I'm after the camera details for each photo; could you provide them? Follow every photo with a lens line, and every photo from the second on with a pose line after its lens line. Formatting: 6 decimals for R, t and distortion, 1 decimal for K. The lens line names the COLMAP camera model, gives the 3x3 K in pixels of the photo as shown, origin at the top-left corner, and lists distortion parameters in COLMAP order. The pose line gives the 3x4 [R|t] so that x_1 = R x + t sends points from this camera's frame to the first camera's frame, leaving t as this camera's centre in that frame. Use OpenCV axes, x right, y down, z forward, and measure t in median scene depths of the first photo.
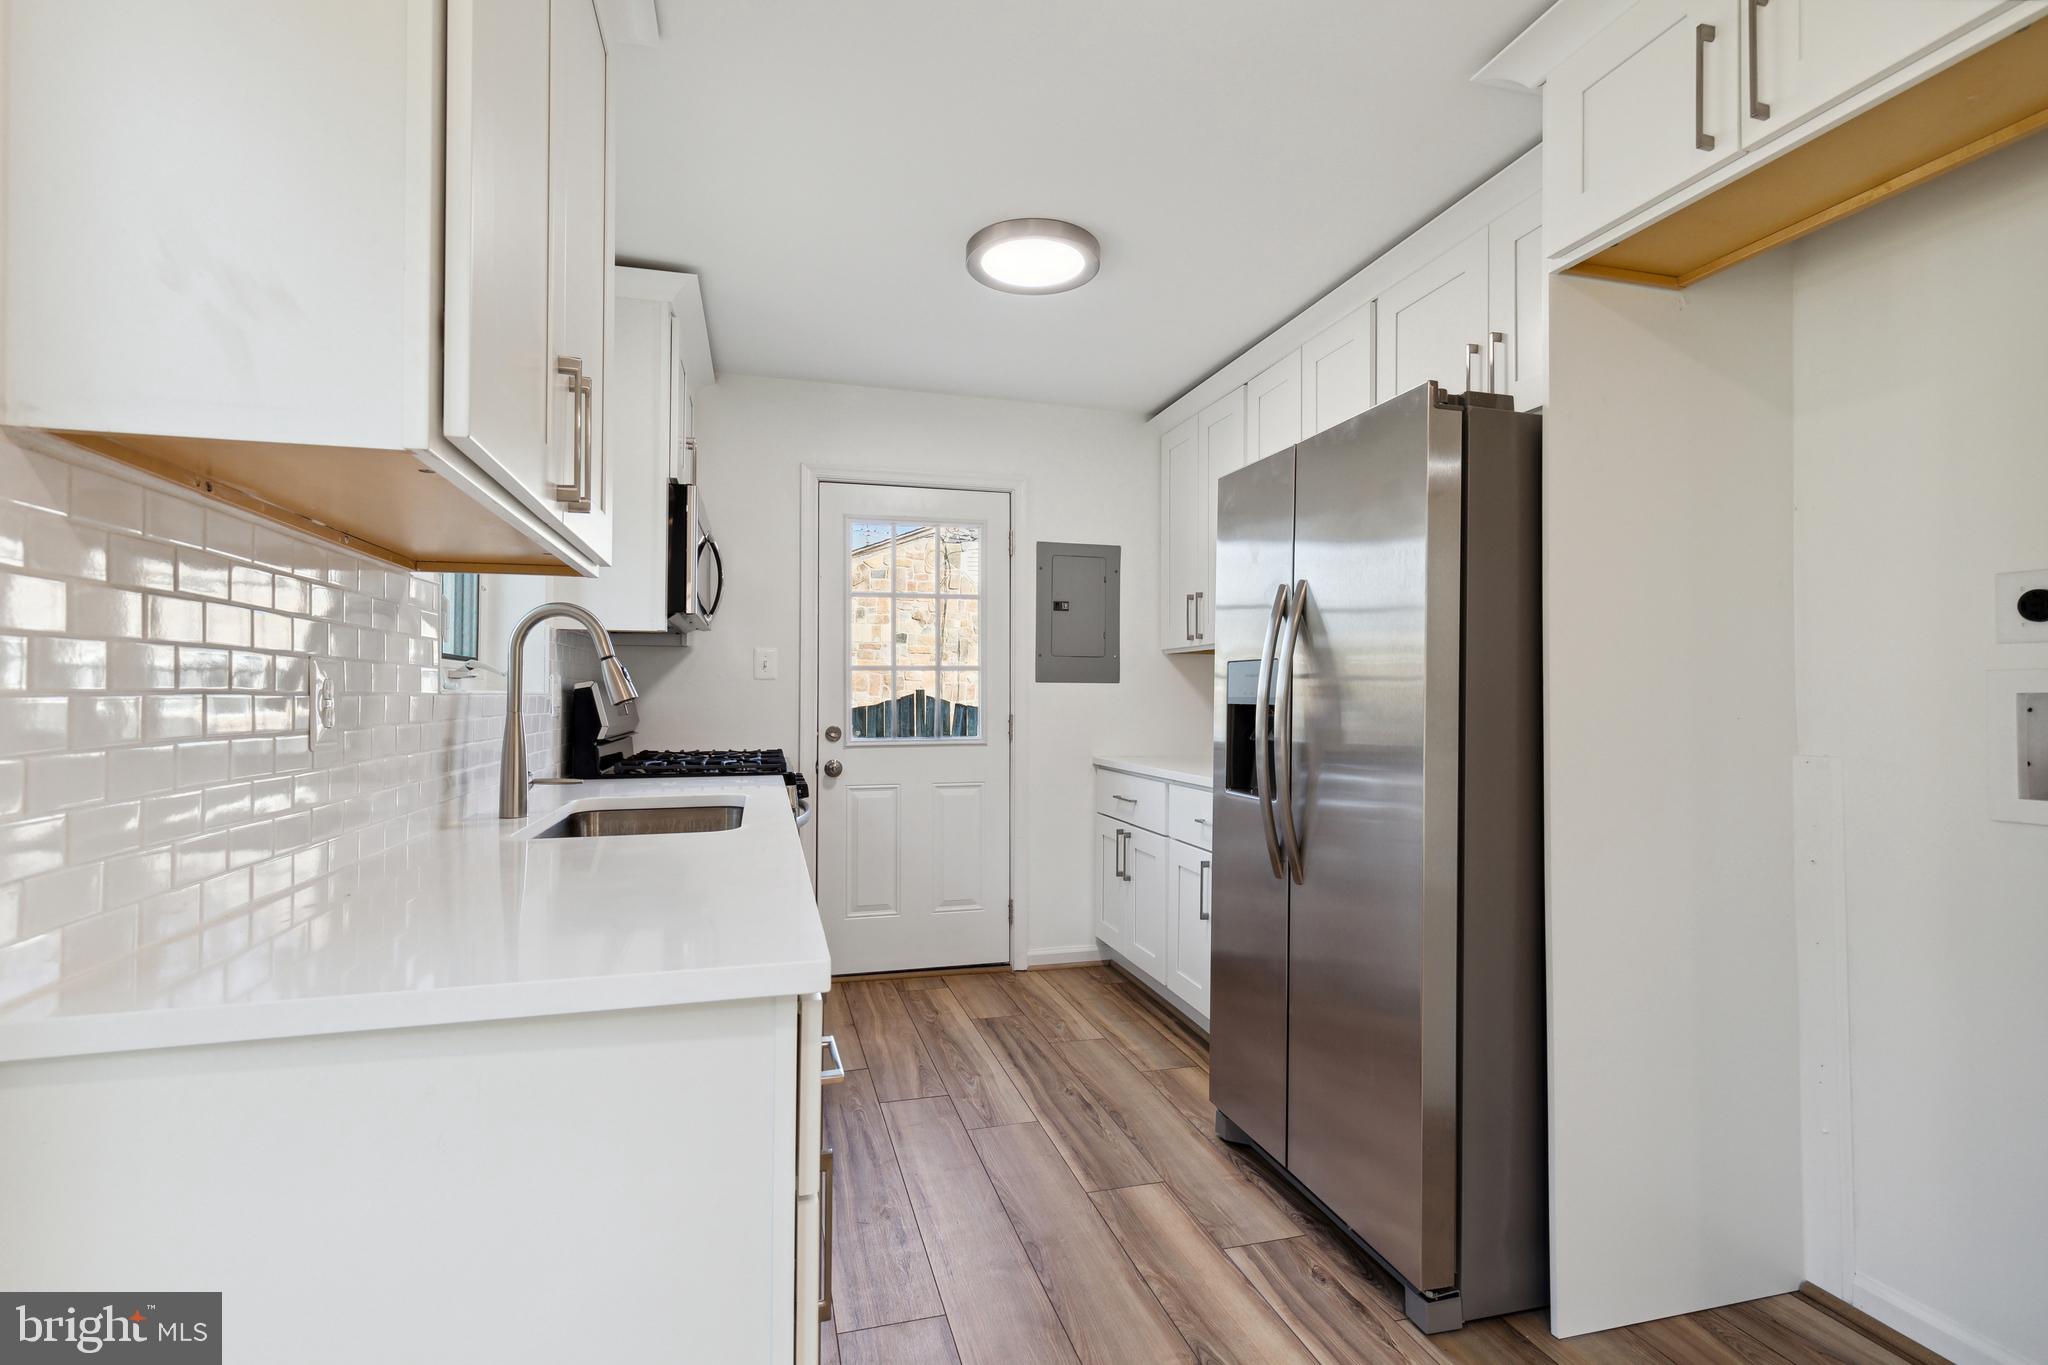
lens RADIAL K [[928.6, 0, 1058.1], [0, 928.6, 676.9], [0, 0, 1]] dist [0.004243, -0.003050]
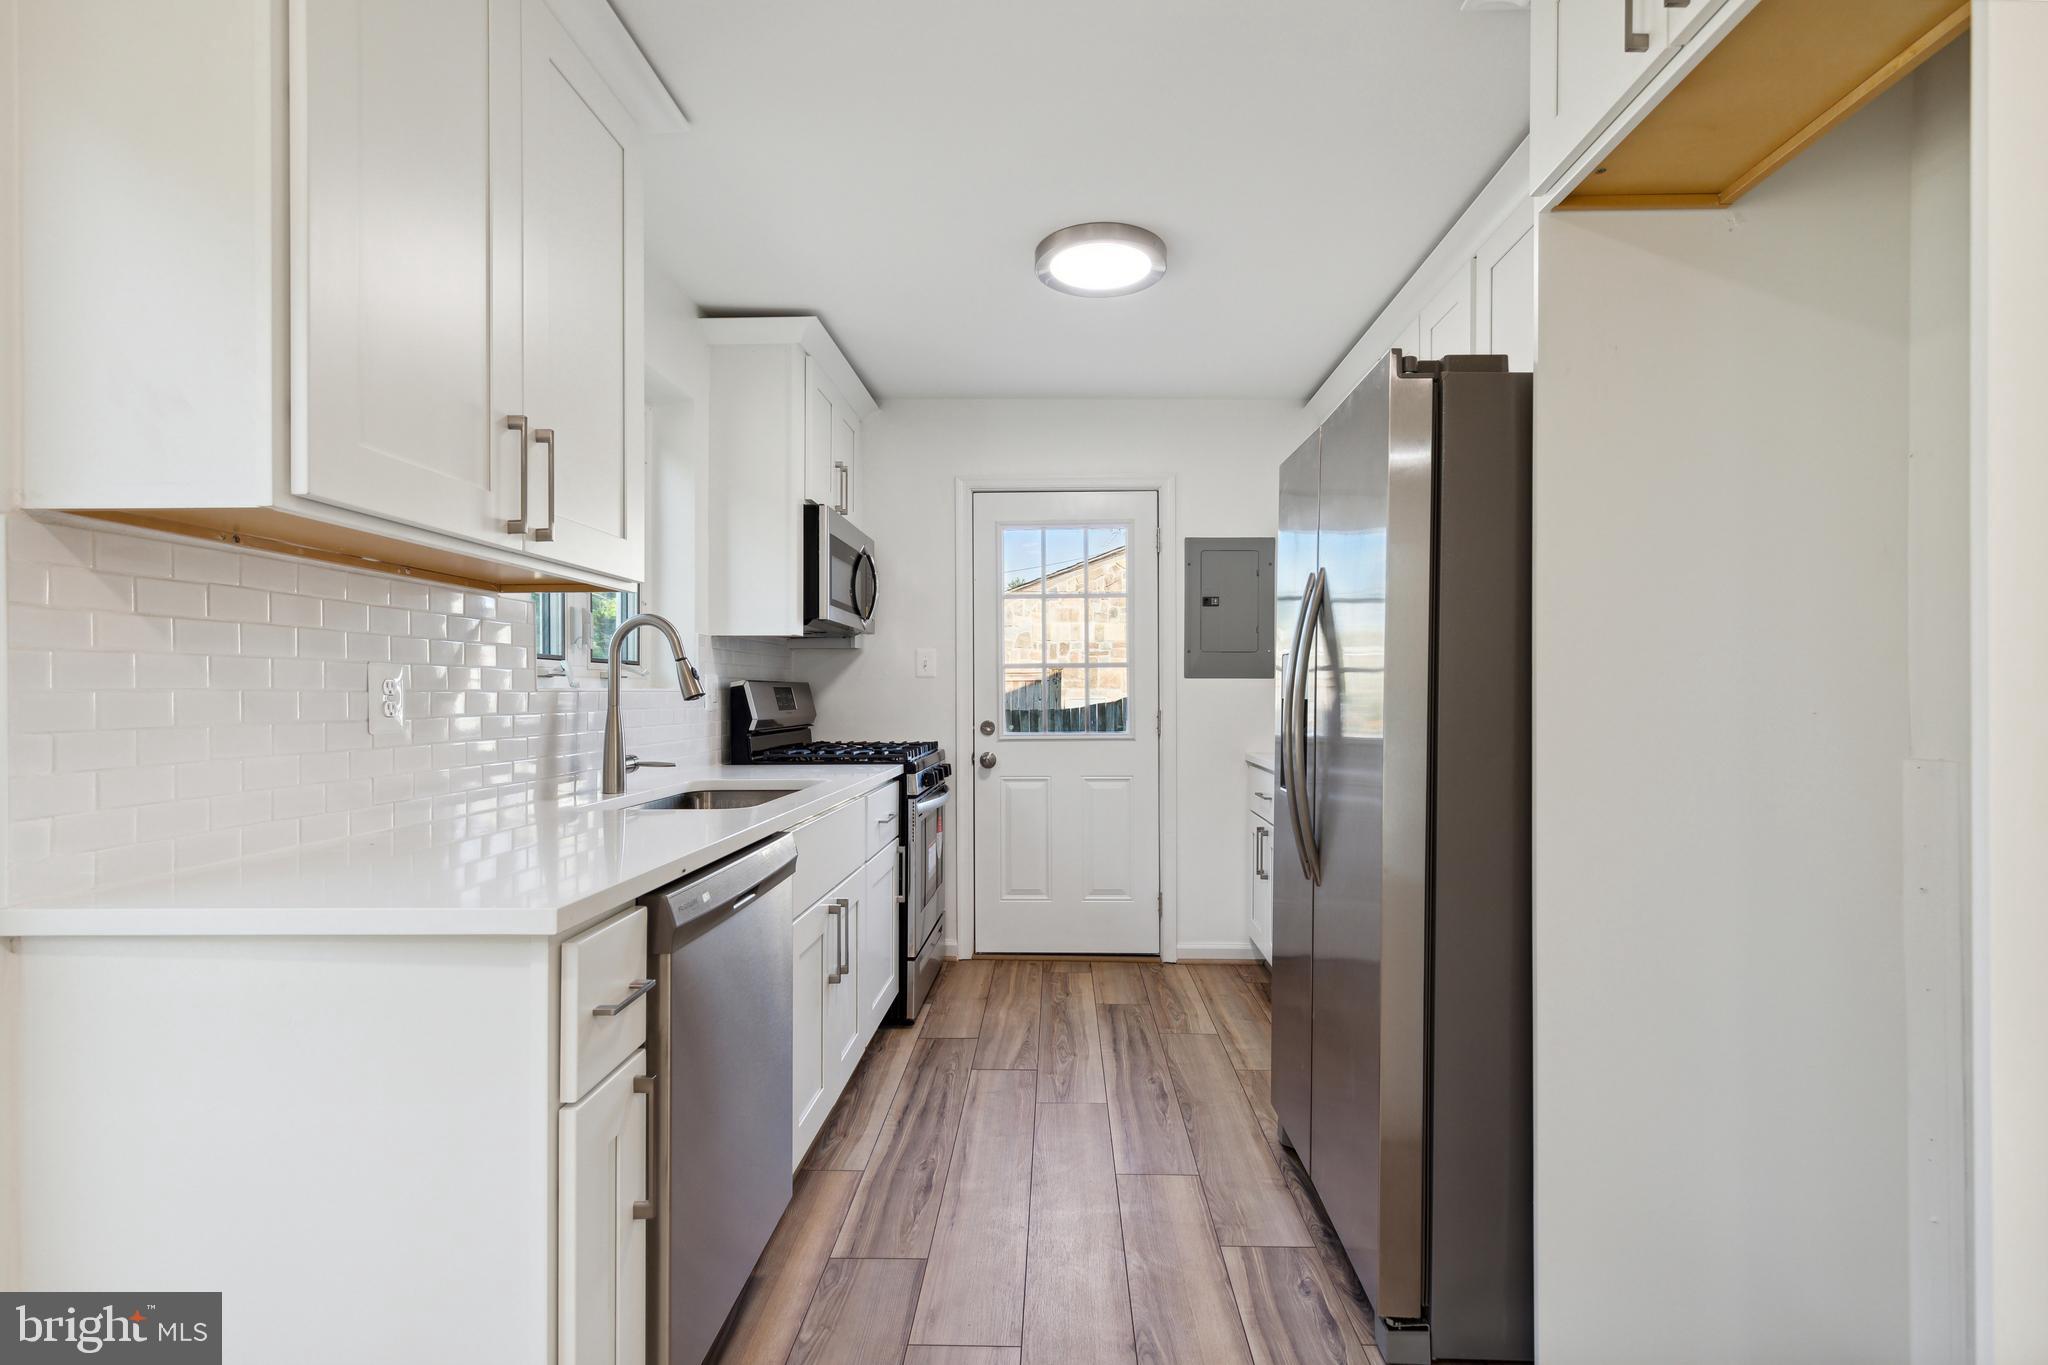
lens RADIAL K [[928.6, 0, 1084.3], [0, 928.6, 688.6], [0, 0, 1]] dist [0.004243, -0.003050]
pose [[0.958200, -0.004279, -0.286068, 0.226465], [0.008545, 0.999870, 0.013668, 0.003294], [0.285972, -0.015541, 0.958112, 0.010339]]
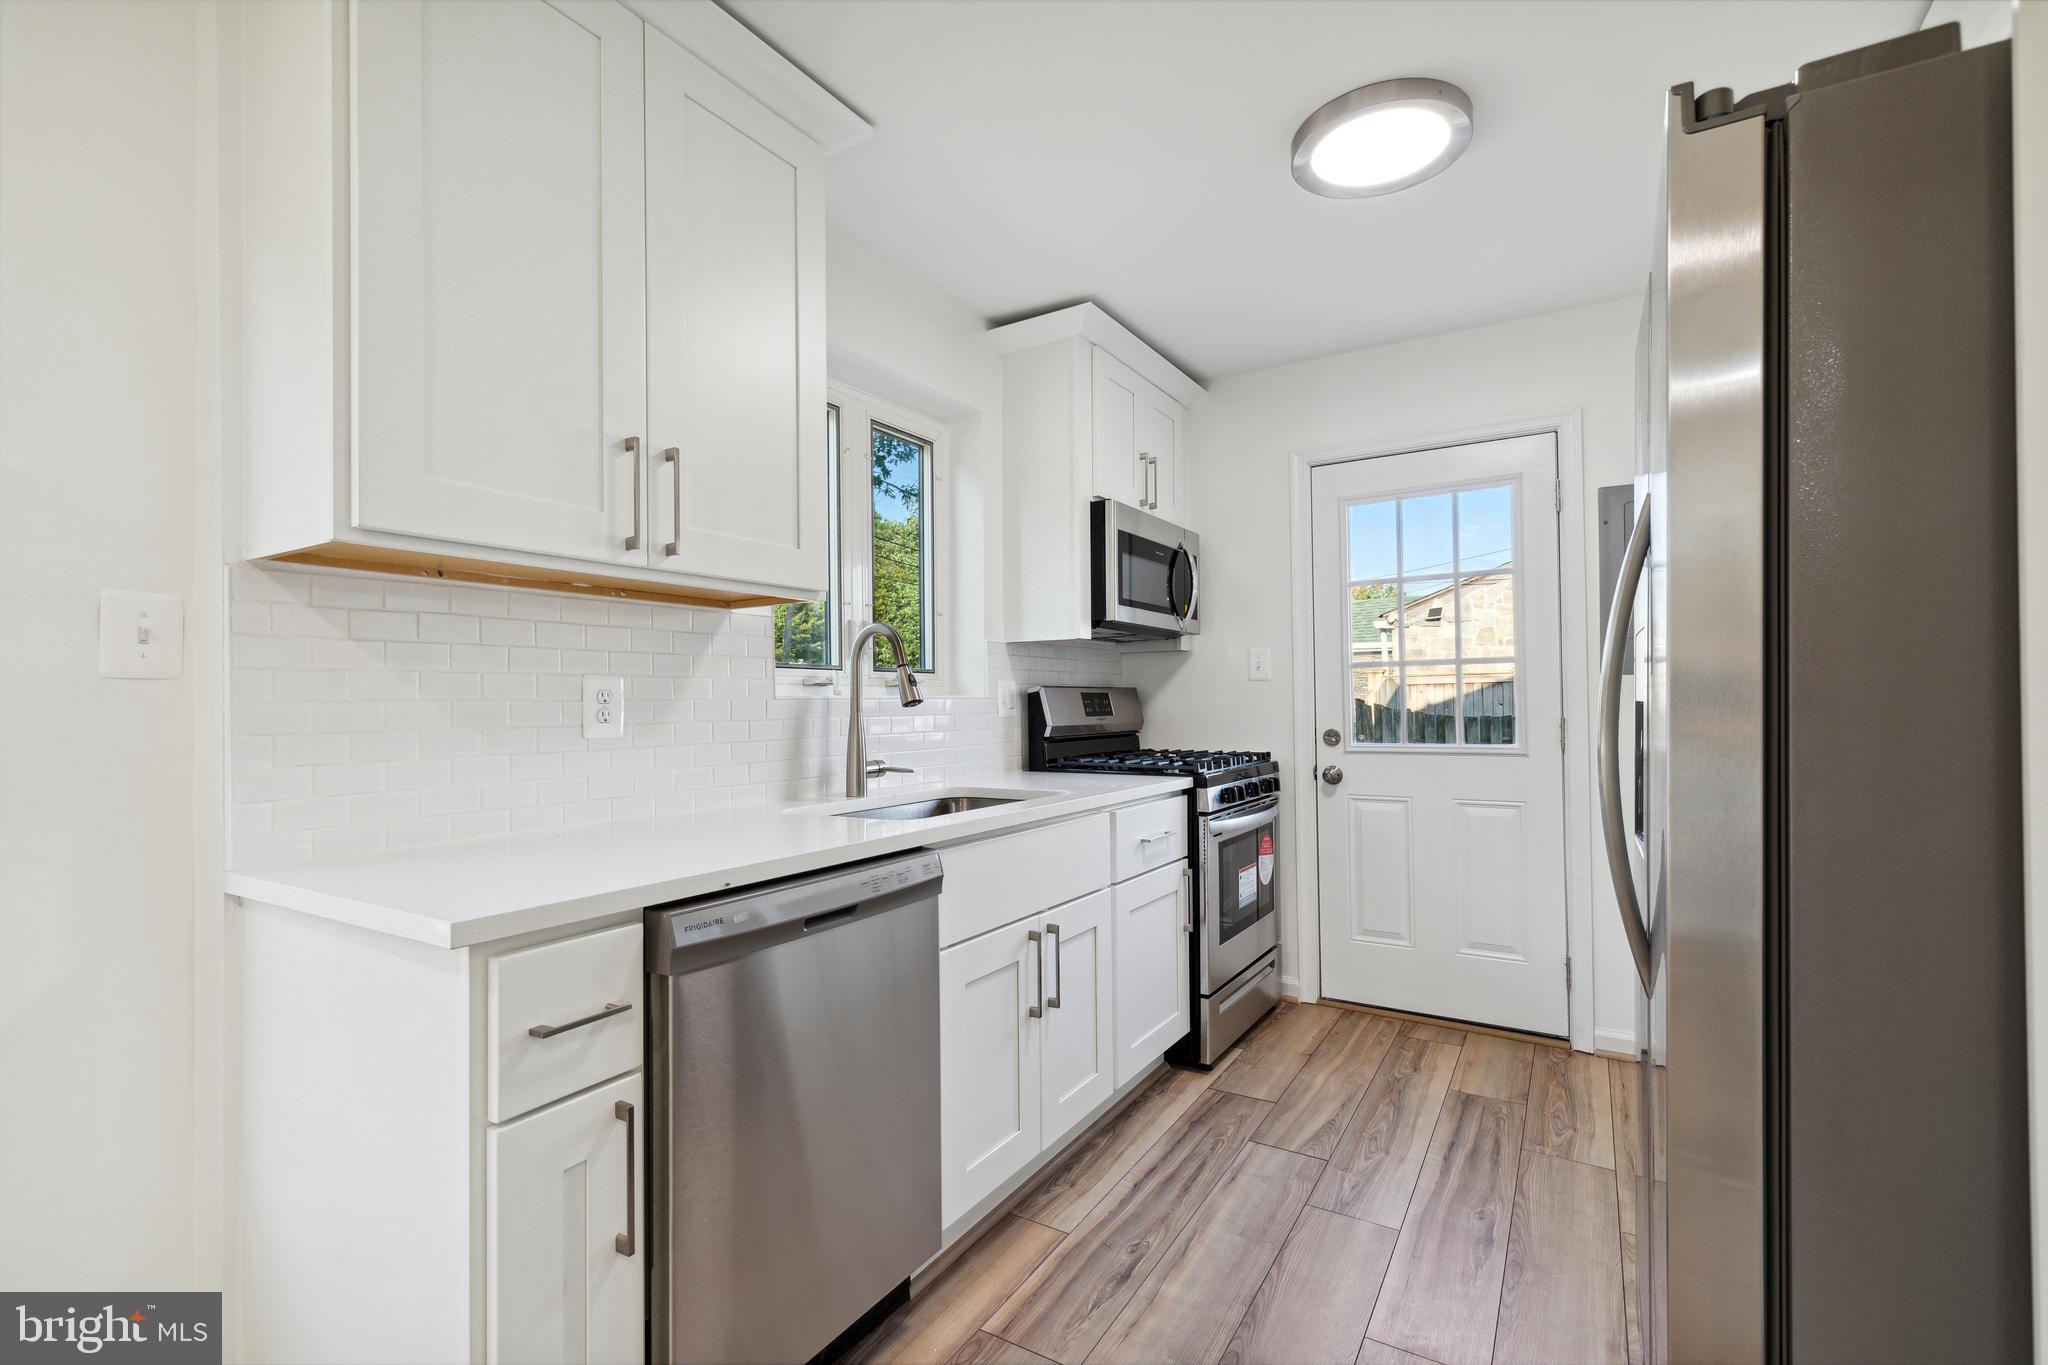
lens RADIAL K [[928.6, 0, 1039.0], [0, 928.6, 687.5], [0, 0, 1]] dist [0.004243, -0.003050]
pose [[0.664240, -0.019157, -0.747274, 0.337180], [0.025369, 0.999673, -0.003078, 0.009825], [0.747089, -0.016913, 0.664509, 0.227363]]
